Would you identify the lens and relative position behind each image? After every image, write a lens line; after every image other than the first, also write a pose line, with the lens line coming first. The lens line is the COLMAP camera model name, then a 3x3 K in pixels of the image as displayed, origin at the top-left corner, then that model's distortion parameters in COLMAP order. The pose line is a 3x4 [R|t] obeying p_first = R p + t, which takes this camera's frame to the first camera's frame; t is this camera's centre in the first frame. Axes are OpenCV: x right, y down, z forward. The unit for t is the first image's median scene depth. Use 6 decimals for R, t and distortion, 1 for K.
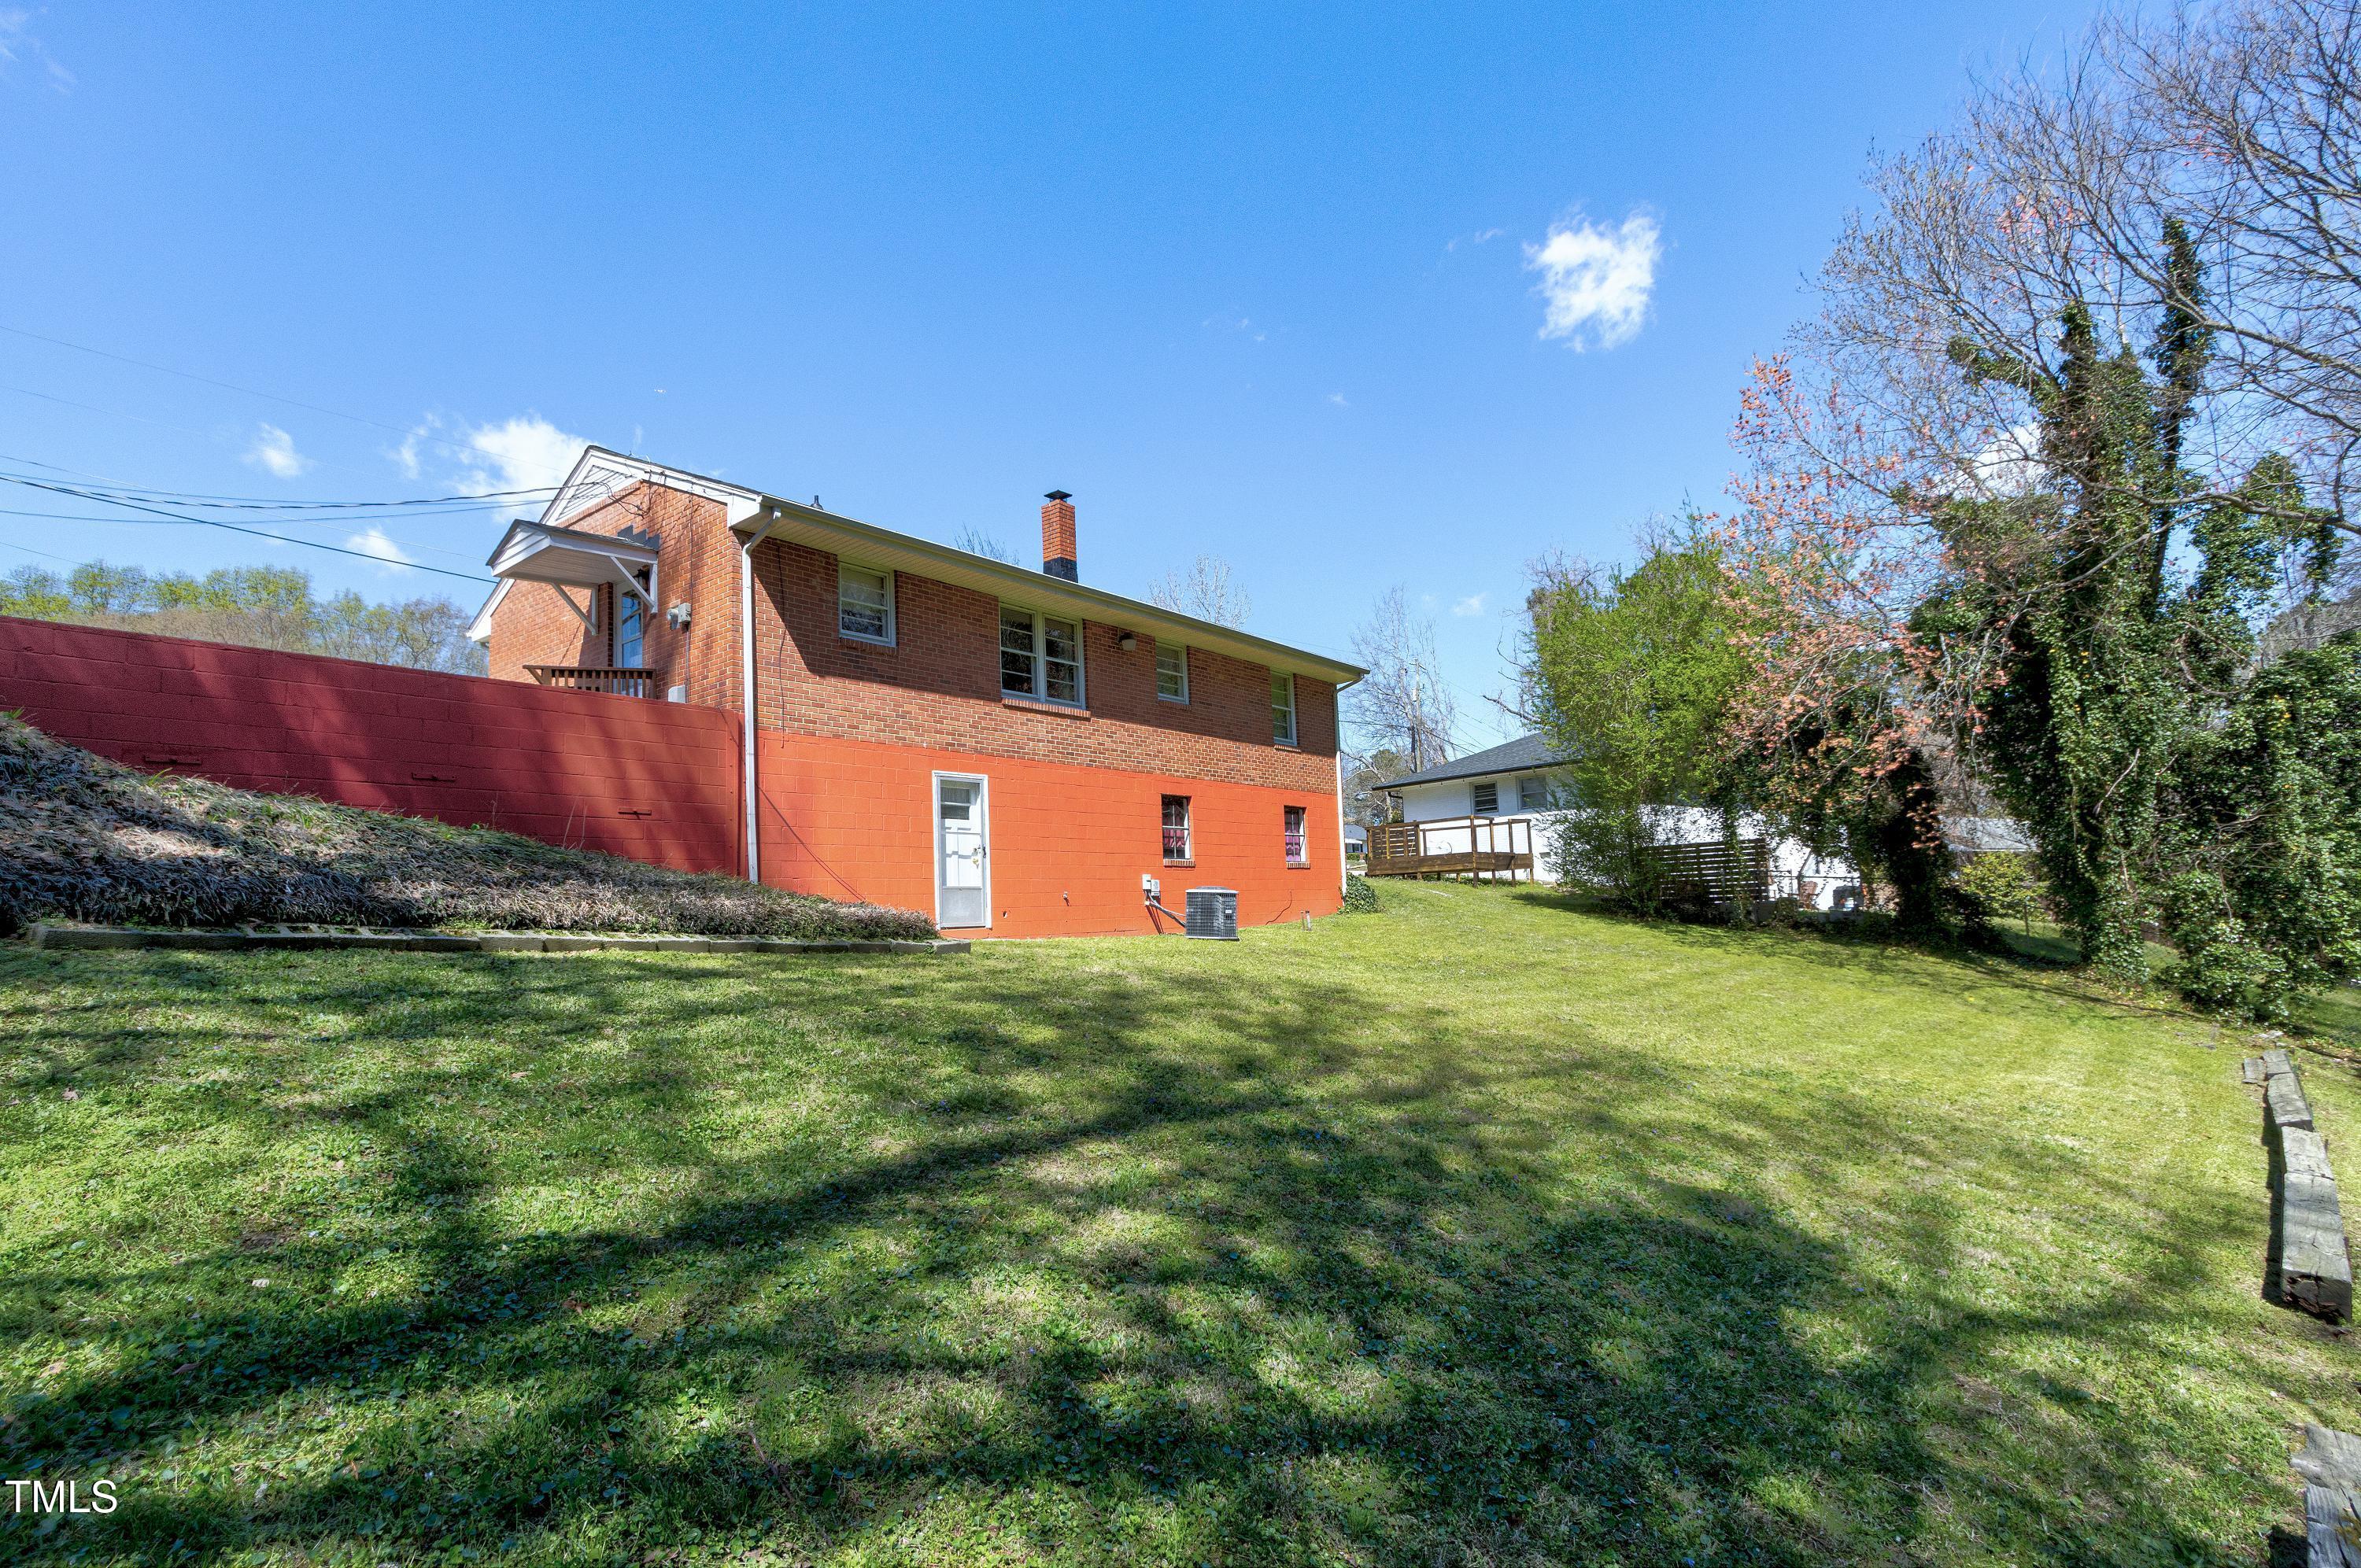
lens RADIAL K [[1105.2, 0, 1125.5], [0, 1105.2, 814.9], [0, 0, 1]] dist [0.001166, -0.000333]
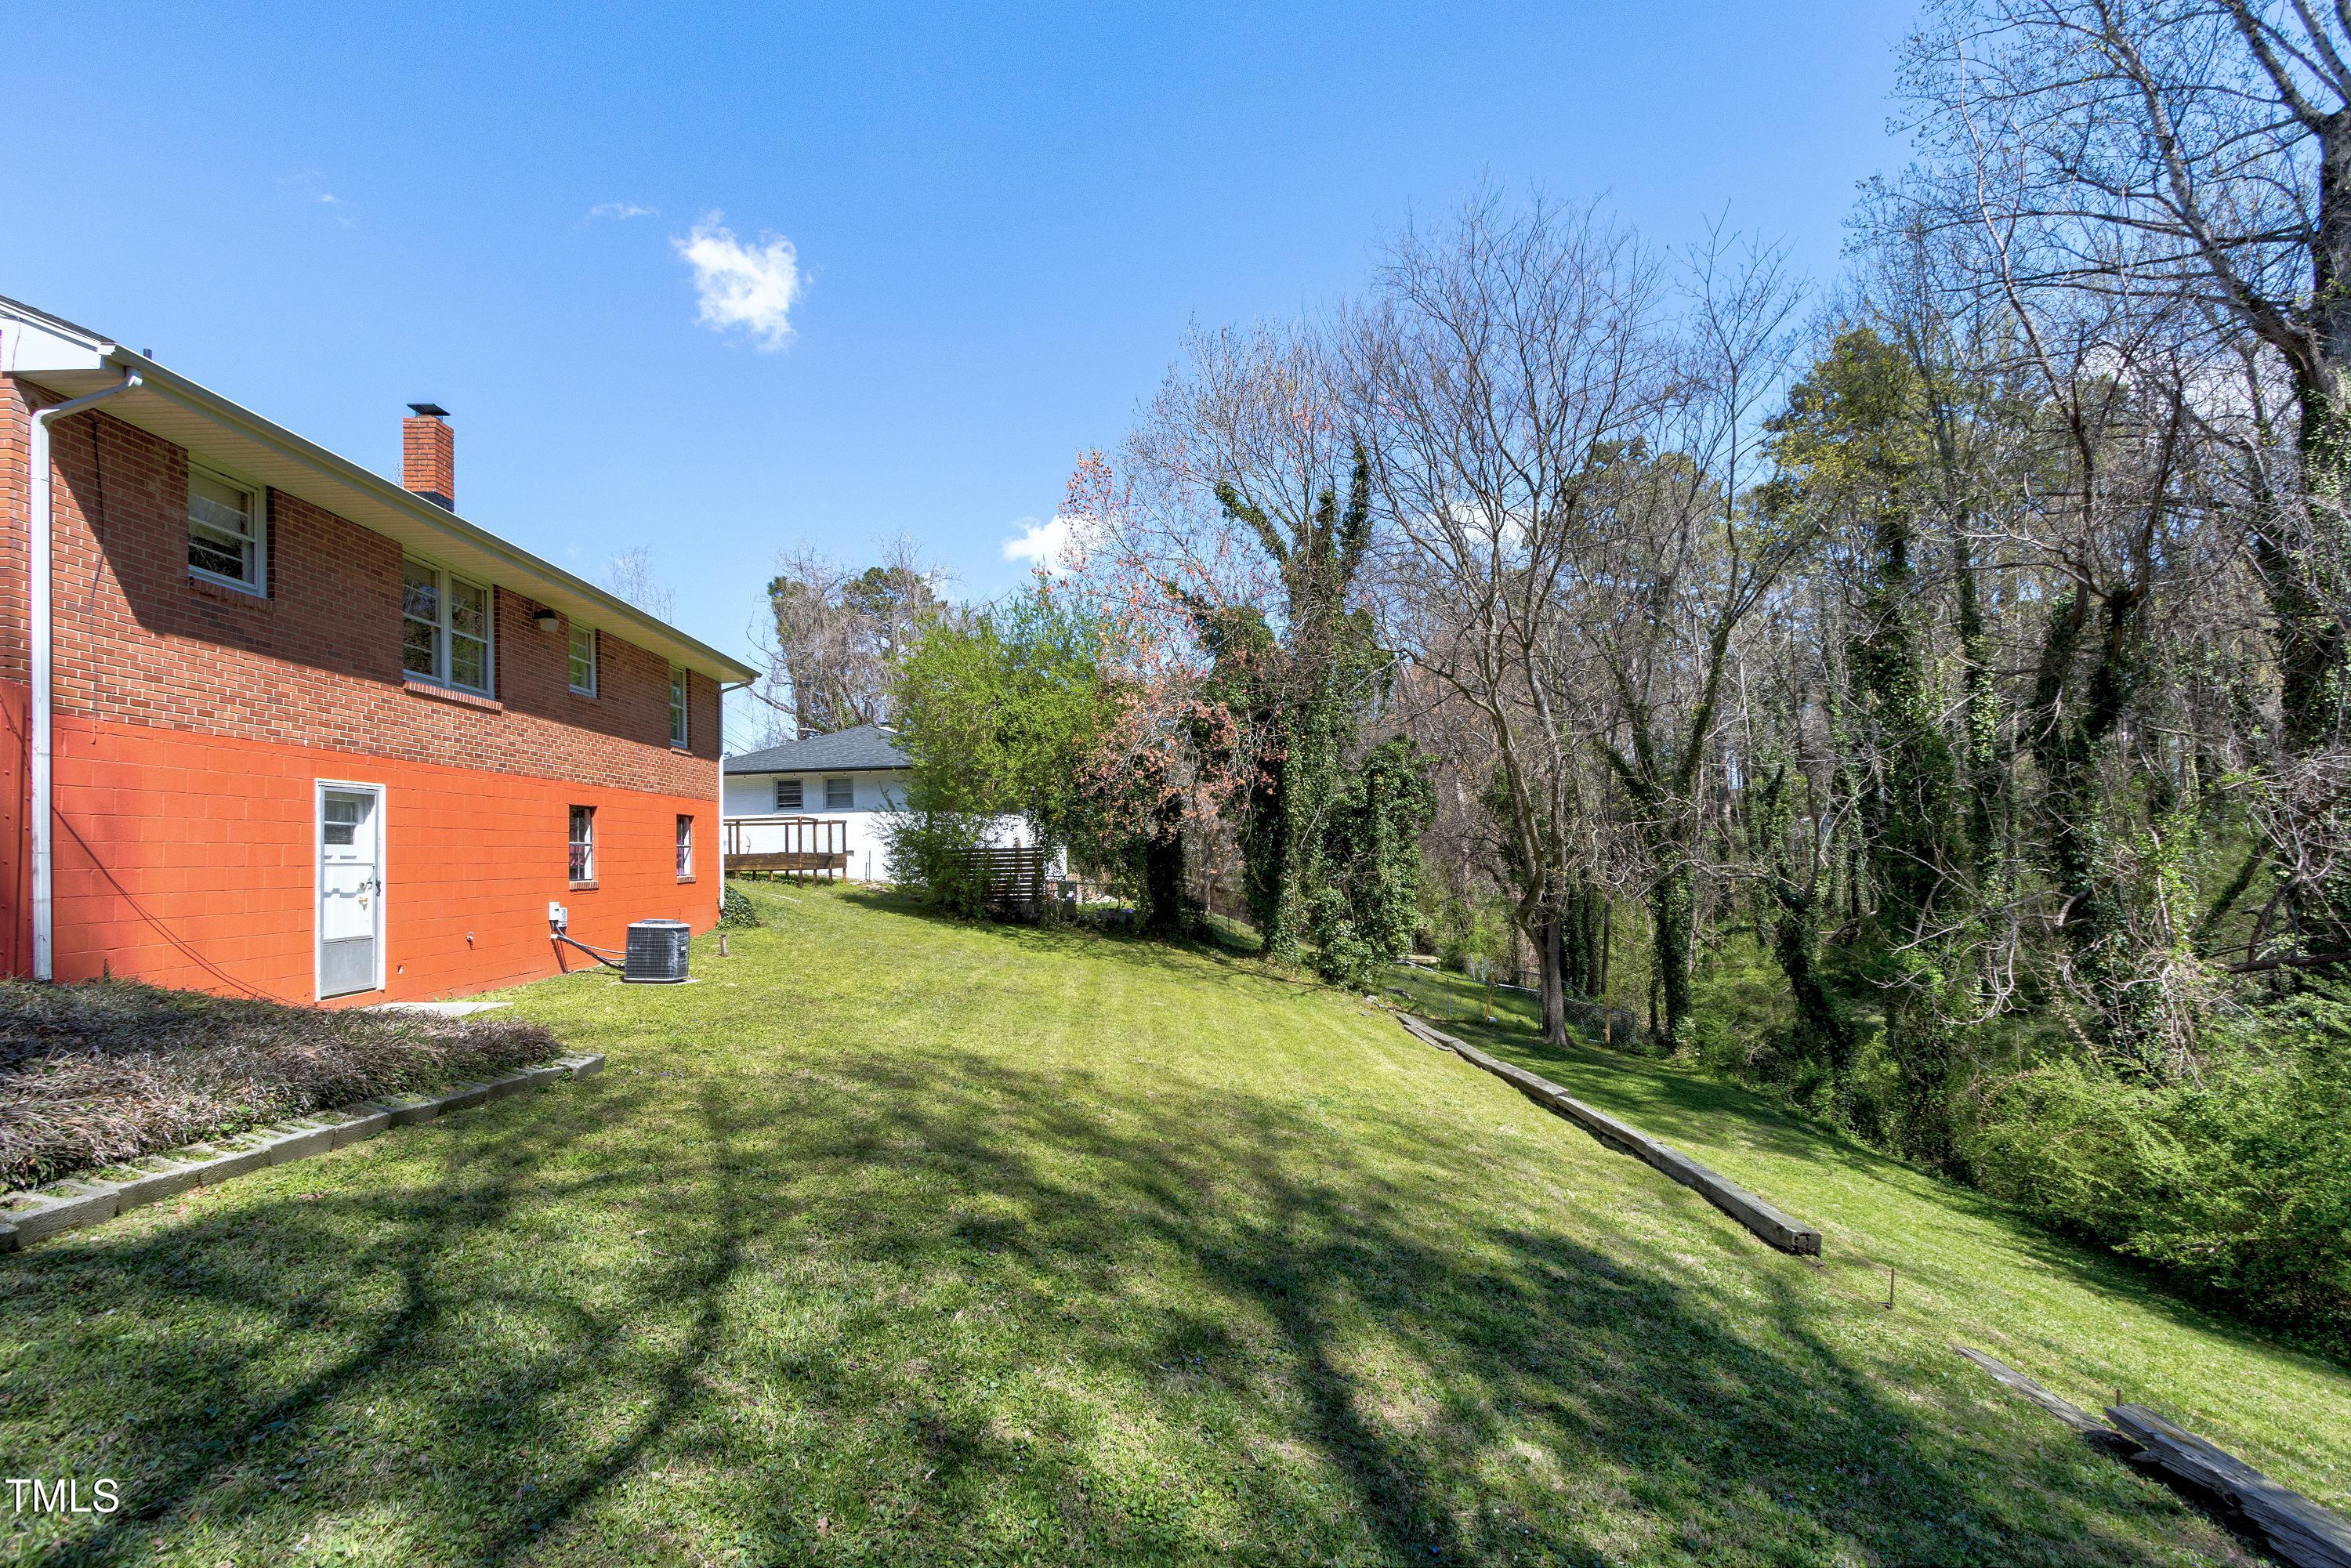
lens RADIAL K [[1074.2, 0, 1156.1], [0, 1074.2, 814.0], [0, 0, 1]] dist [0.011718, -0.001003]
pose [[0.756023, 0.044512, 0.653030, -0.155824], [-0.056440, 0.998402, -0.002712, -0.032612], [-0.652107, -0.034807, 0.757327, 0.082292]]
